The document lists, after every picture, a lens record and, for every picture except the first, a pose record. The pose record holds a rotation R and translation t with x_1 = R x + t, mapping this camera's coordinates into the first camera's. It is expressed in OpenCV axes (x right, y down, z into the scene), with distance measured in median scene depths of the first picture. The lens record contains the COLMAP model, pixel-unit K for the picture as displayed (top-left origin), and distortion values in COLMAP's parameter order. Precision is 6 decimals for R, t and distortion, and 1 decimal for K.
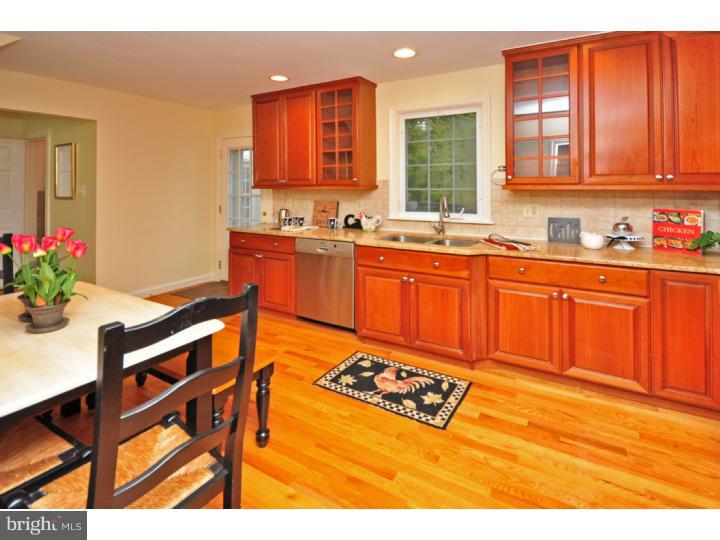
lens RADIAL K [[351.3, 0, 361.1], [0, 351.3, 273.0], [0, 0, 1]] dist [-0.001235, -0.000696]
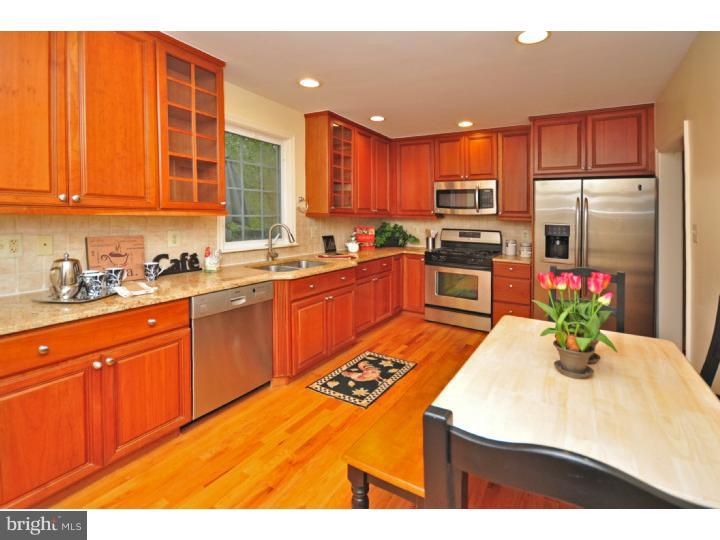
lens RADIAL K [[346.4, 0, 360.6], [0, 346.4, 346.5], [0, 0, 1]] dist [0.001047, 0.000129]
pose [[0.003053, -0.358301, 0.933601, -0.927793], [0.219083, 0.911164, 0.348974, -0.199426], [-0.975702, 0.203471, 0.081279, 0.787066]]
